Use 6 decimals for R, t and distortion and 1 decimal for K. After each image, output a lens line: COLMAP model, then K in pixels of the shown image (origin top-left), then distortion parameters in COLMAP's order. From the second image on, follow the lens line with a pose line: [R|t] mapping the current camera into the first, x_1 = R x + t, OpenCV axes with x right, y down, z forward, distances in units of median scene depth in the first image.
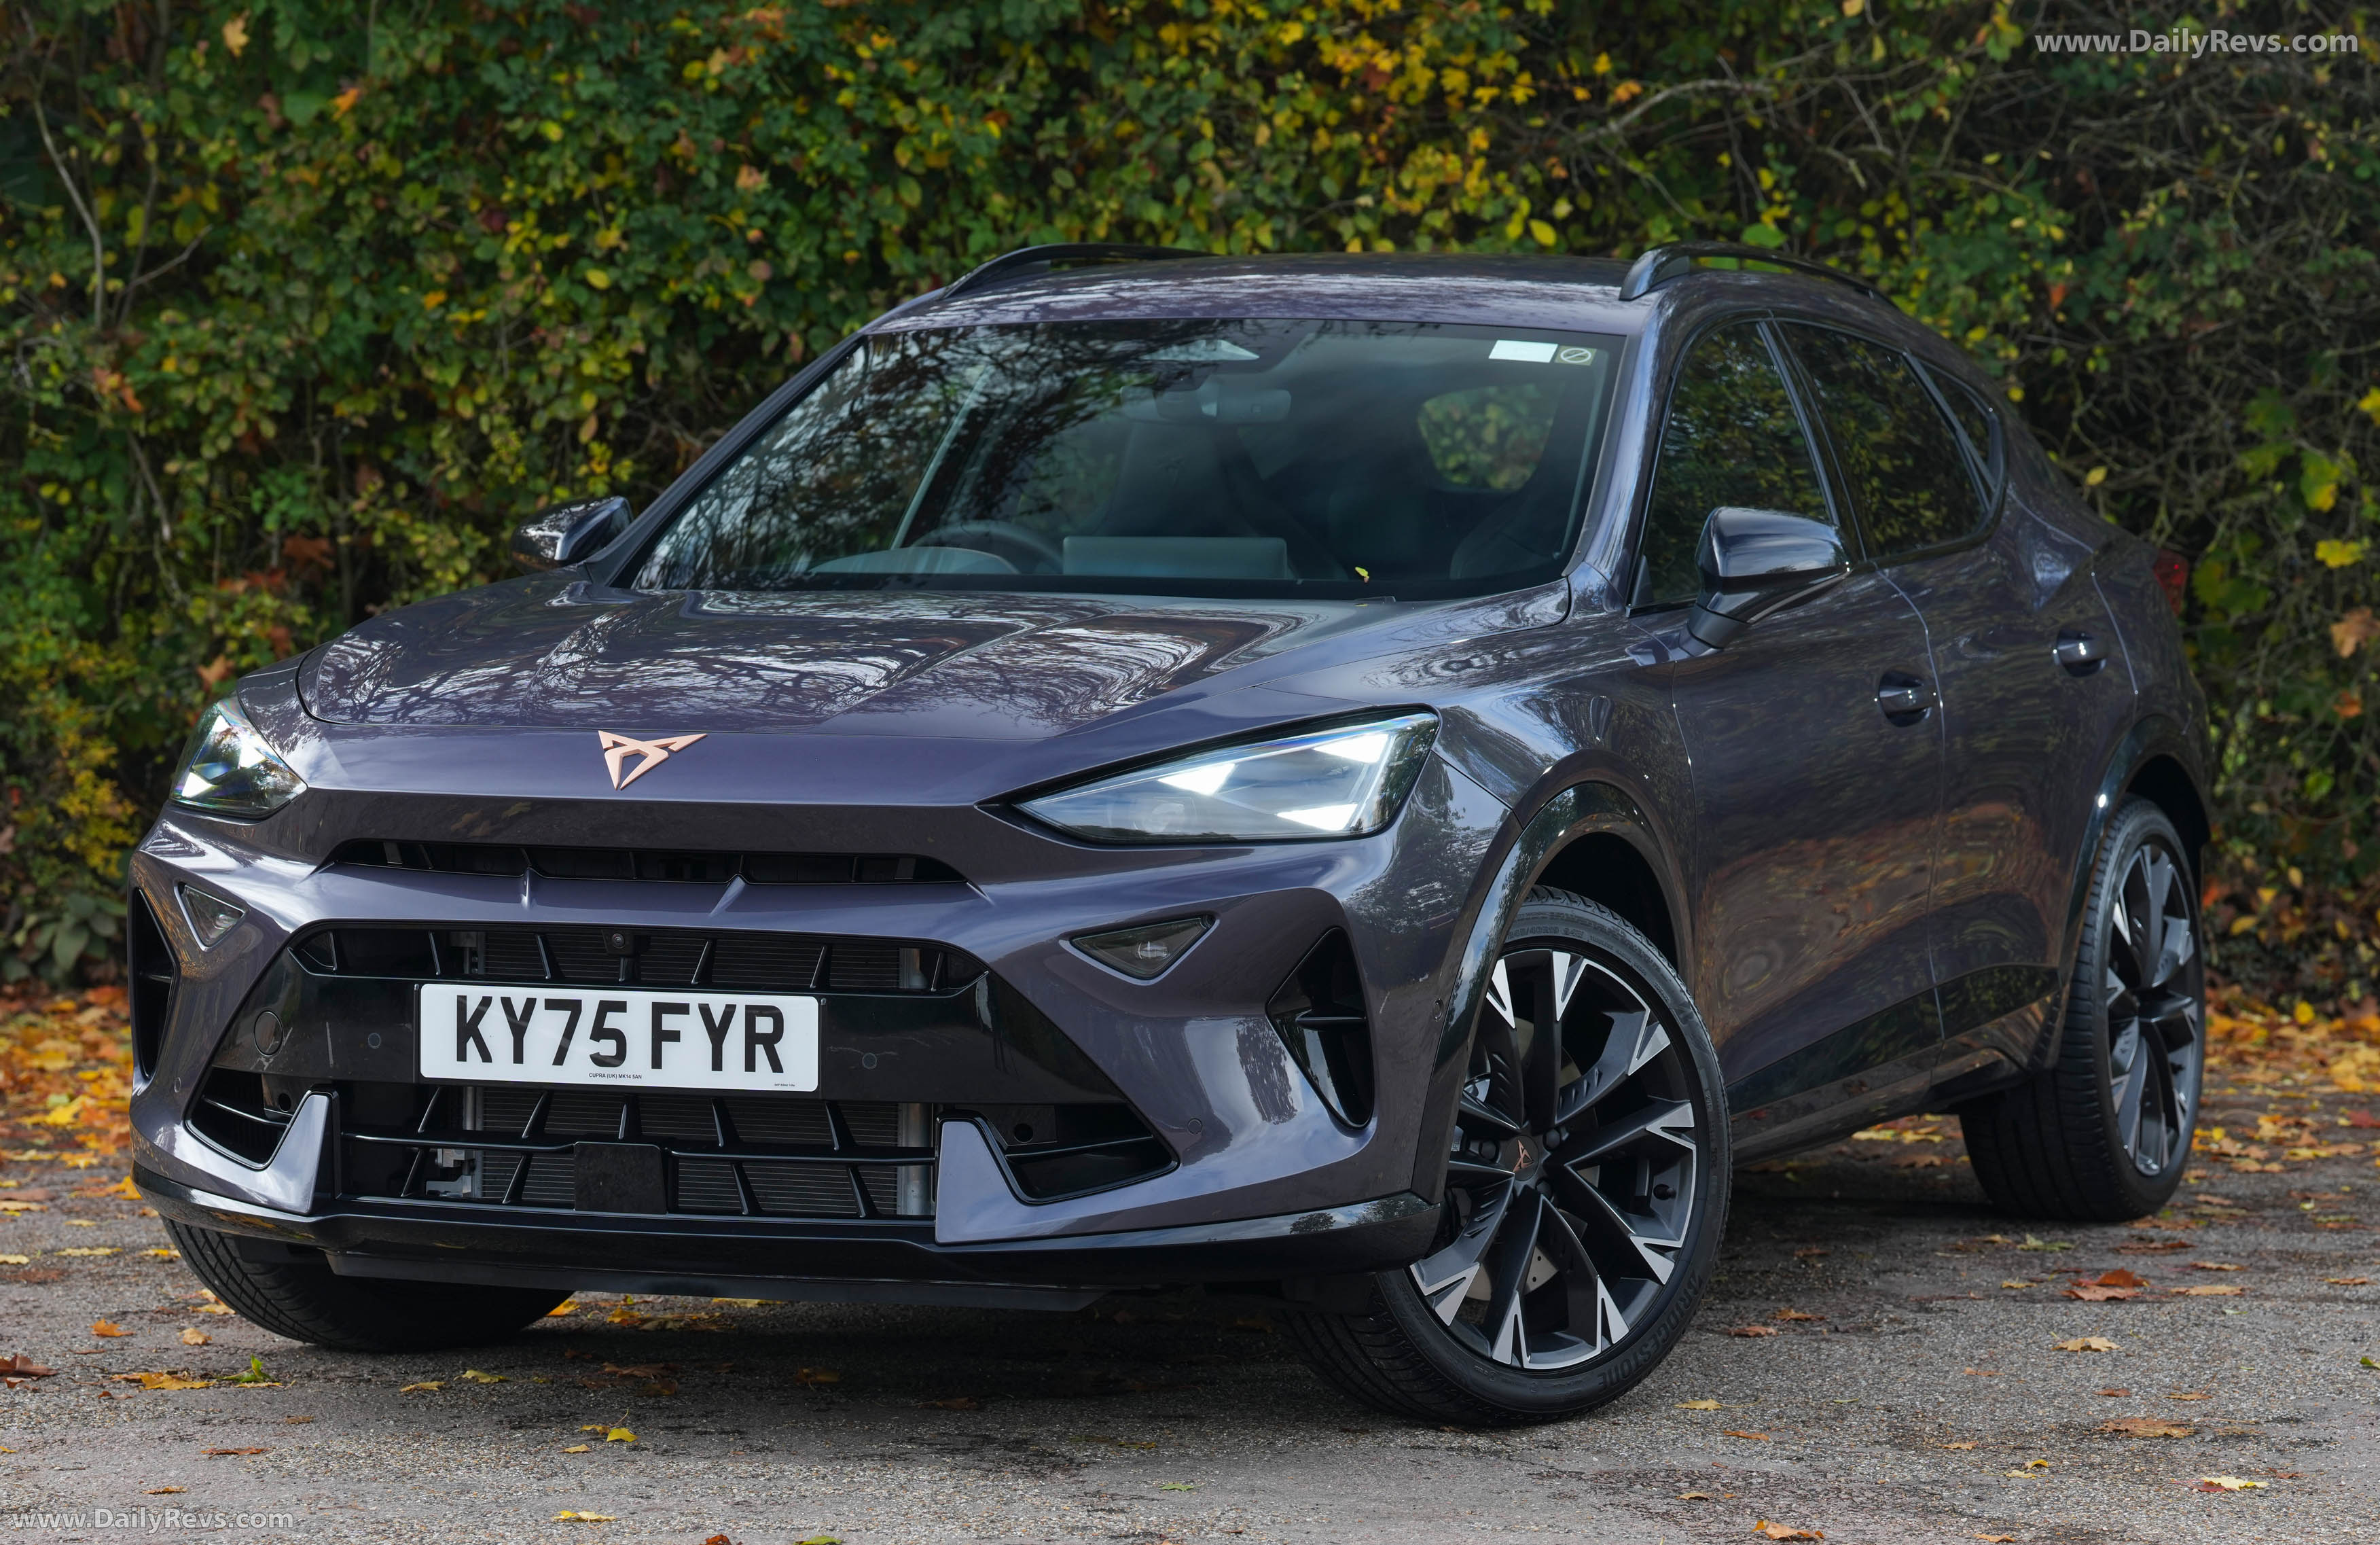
lens RADIAL K [[7483.1, 0, 1247.0], [0, 7483.1, 798.2], [0, 0, 1]] dist [0.611098, 0.000000]
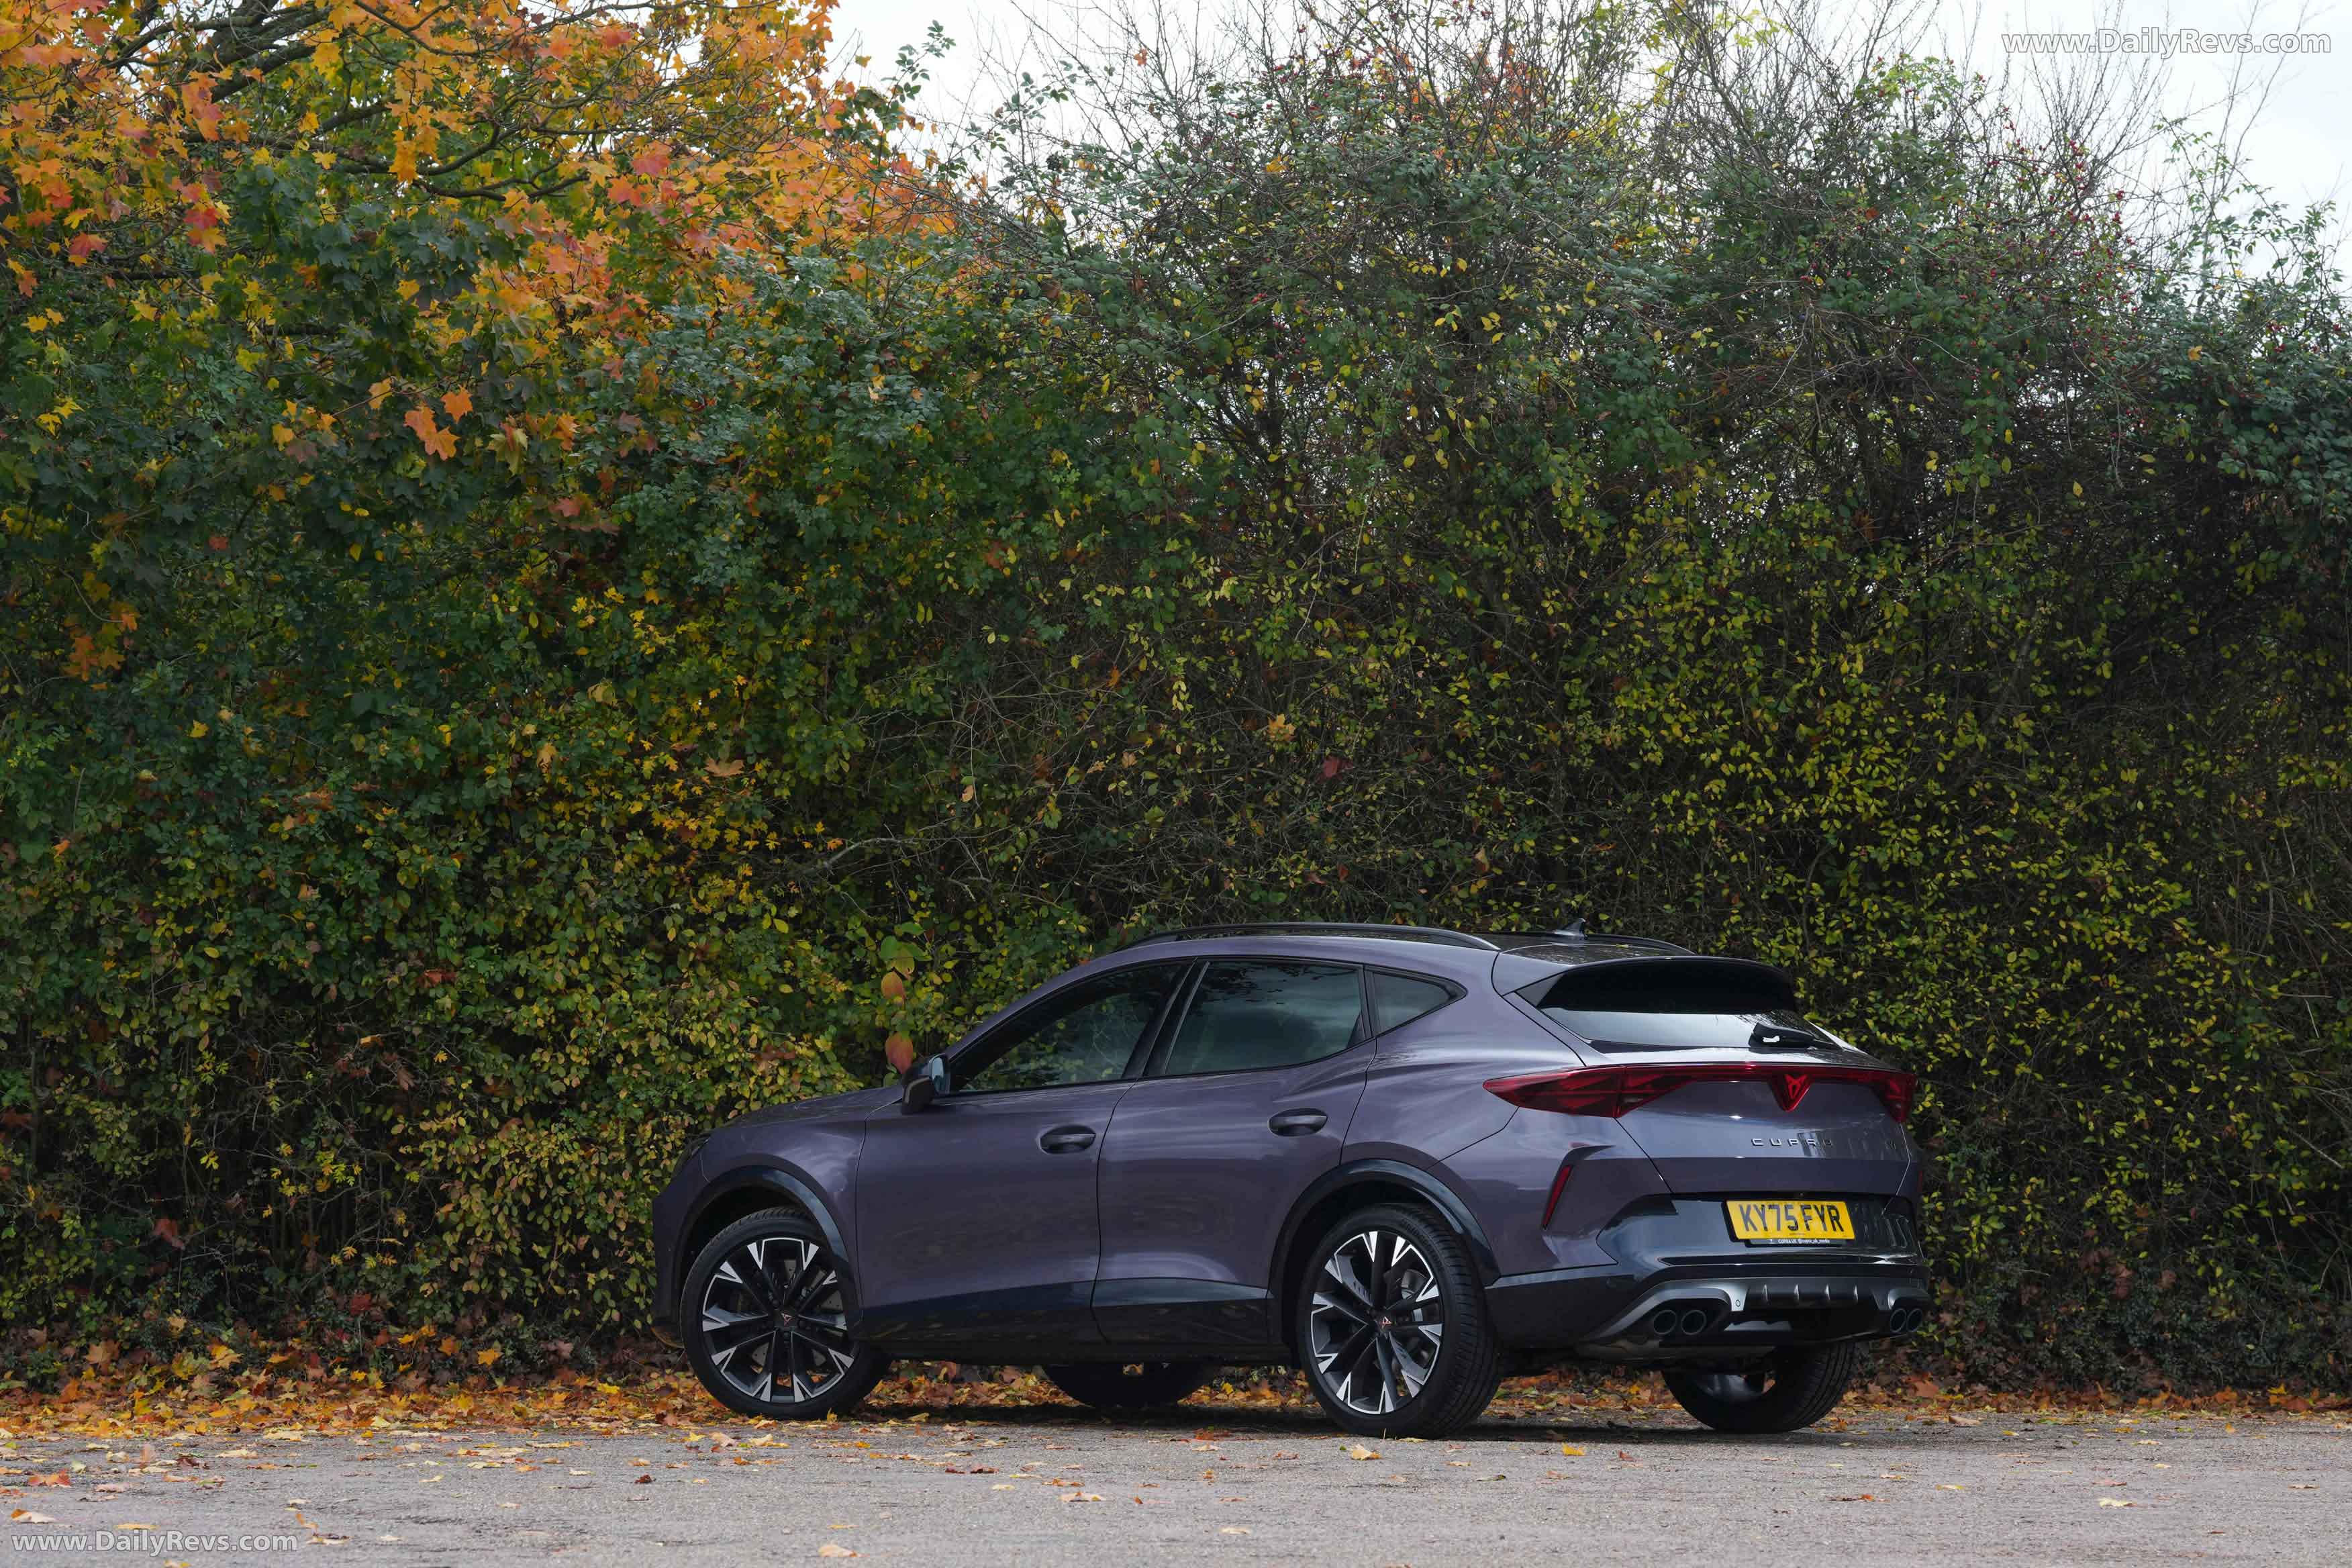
lens RADIAL K [[6658.4, 0, 1179.3], [0, 6658.4, 764.3], [0, 0, 1]] dist [0.475755, 0.000000]
pose [[0.985943, 0.009703, 0.166801, -0.123425], [0.009078, 0.993727, -0.111464, 0.056605], [-0.166837, 0.111412, 0.979670, -0.486588]]
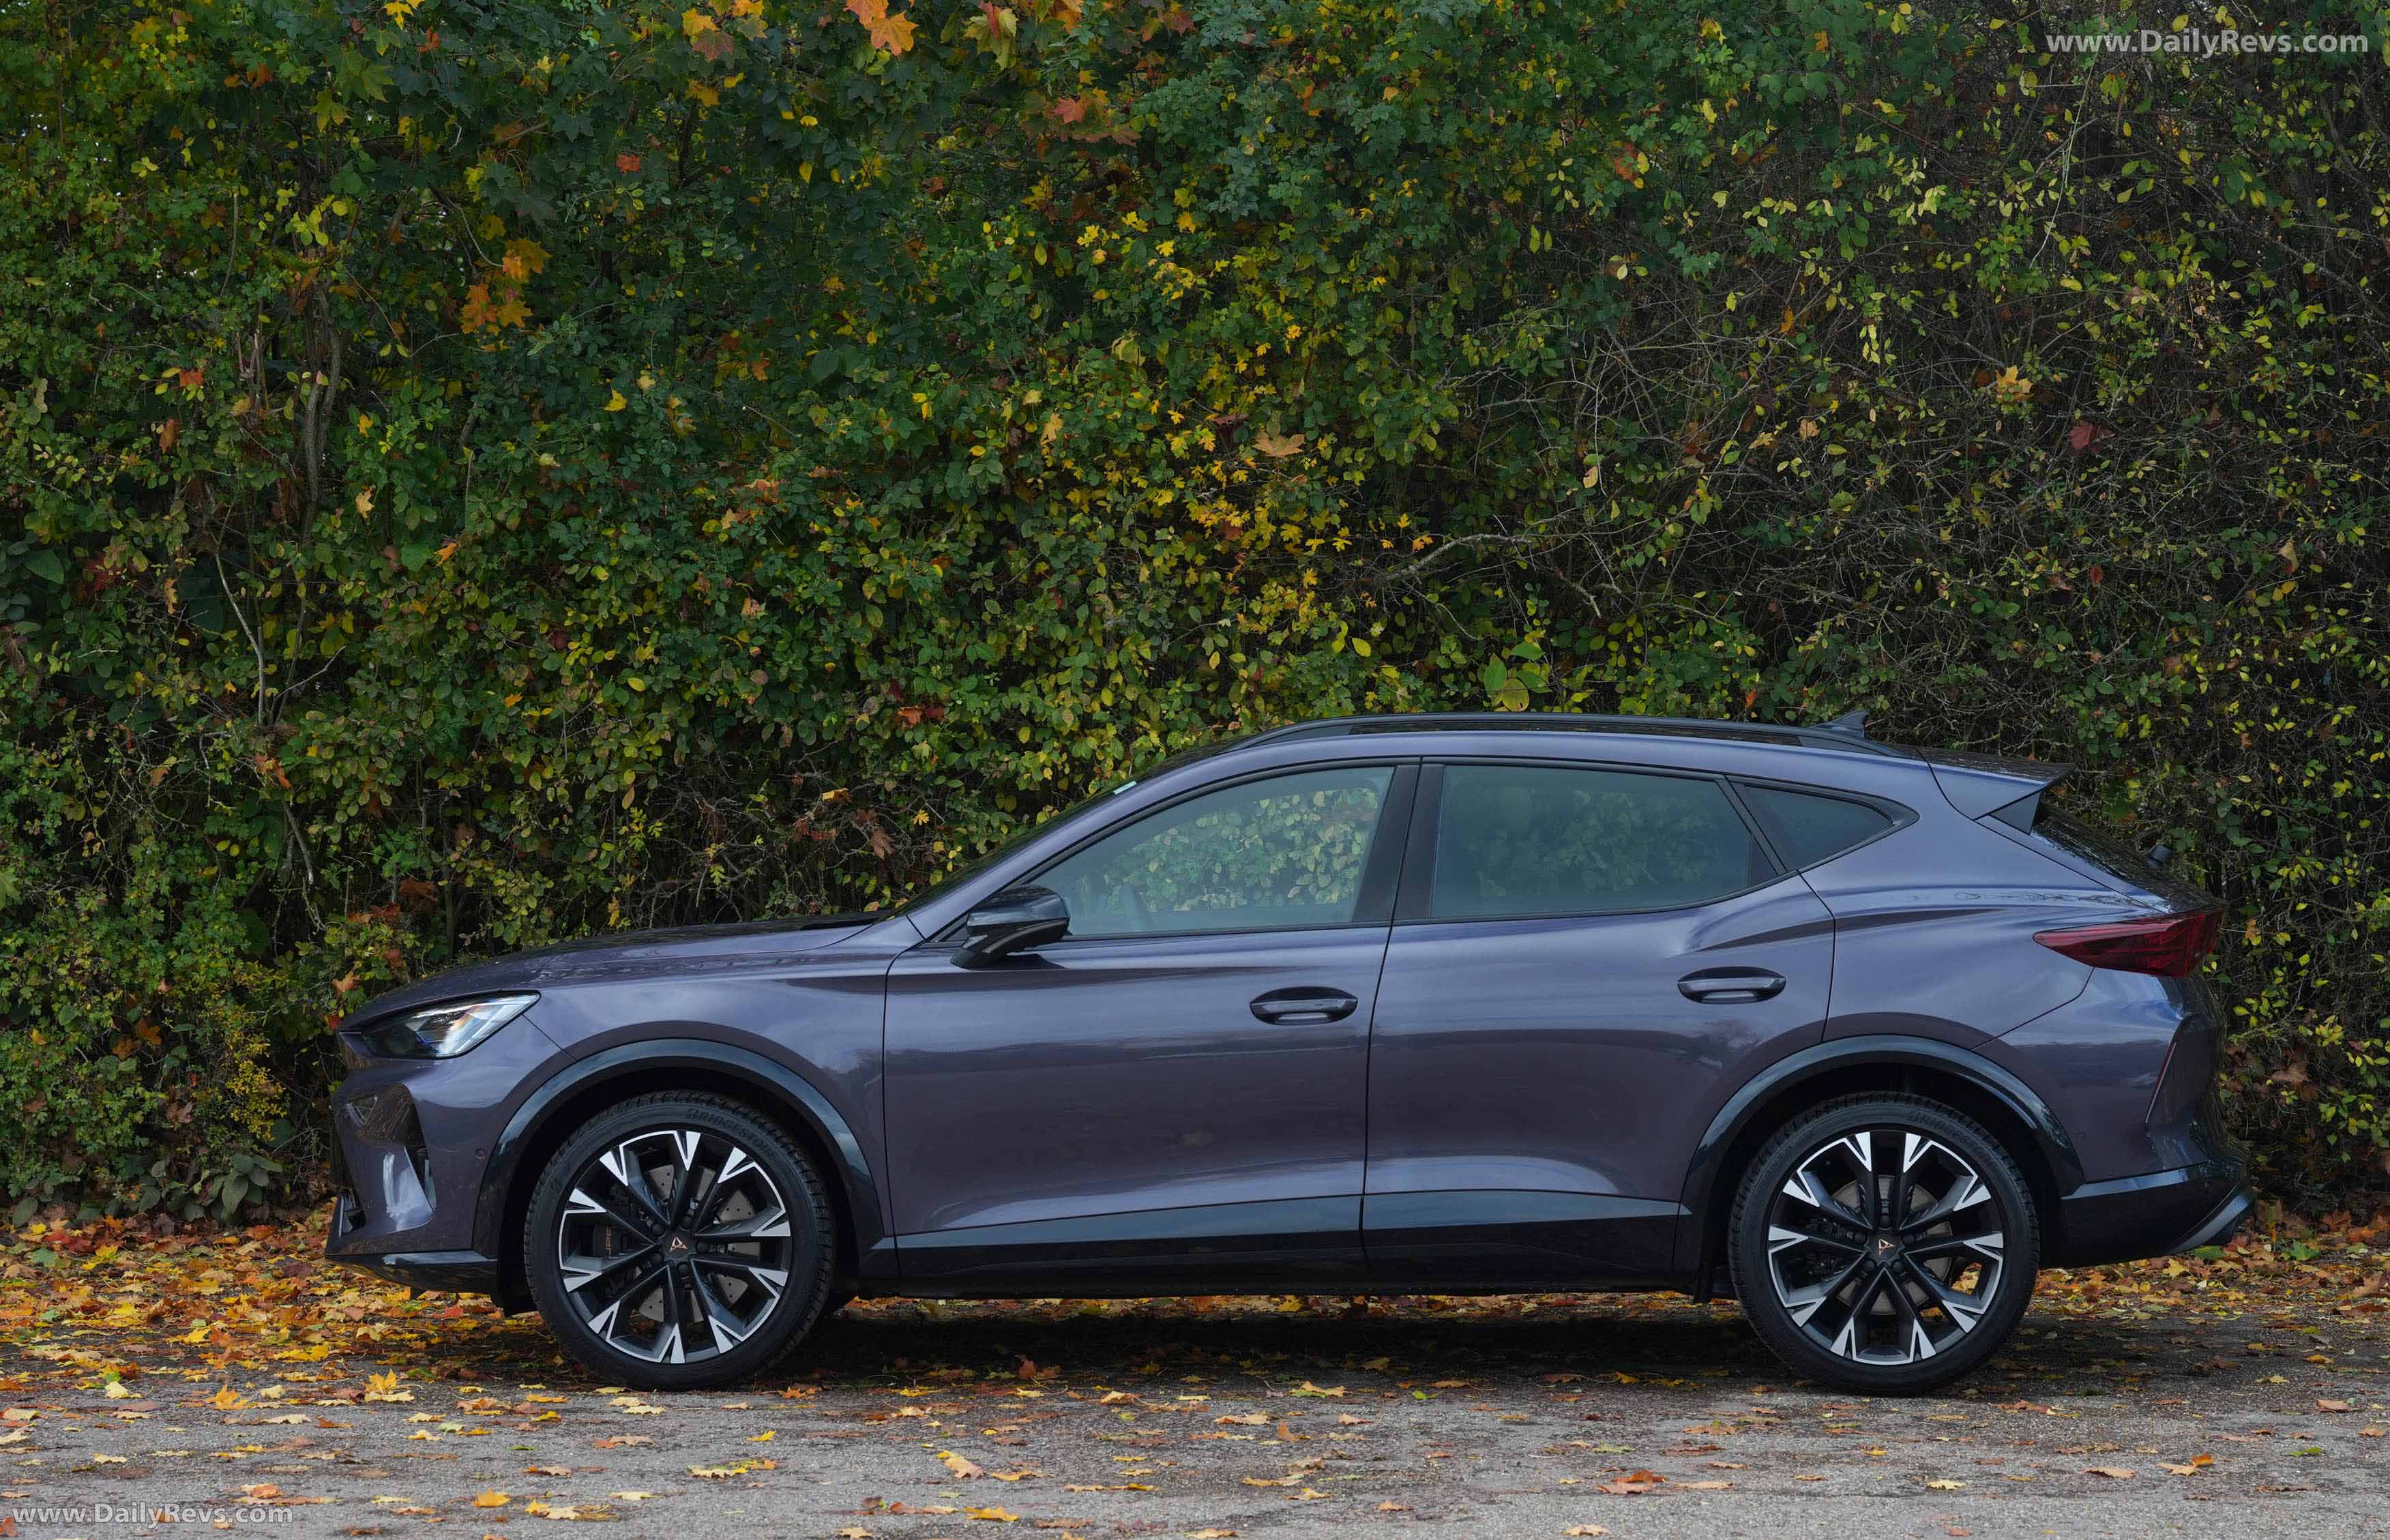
lens RADIAL K [[6468.5, 0, 1304.5], [0, 6468.5, 830.5], [0, 0, 1]] dist [0.267747, 0.000000]
pose [[0.999805, 0.000912, -0.019724, 0.052137], [-0.001352, 0.999751, -0.022280, -0.018543], [0.019699, 0.022303, 0.999557, -0.123274]]
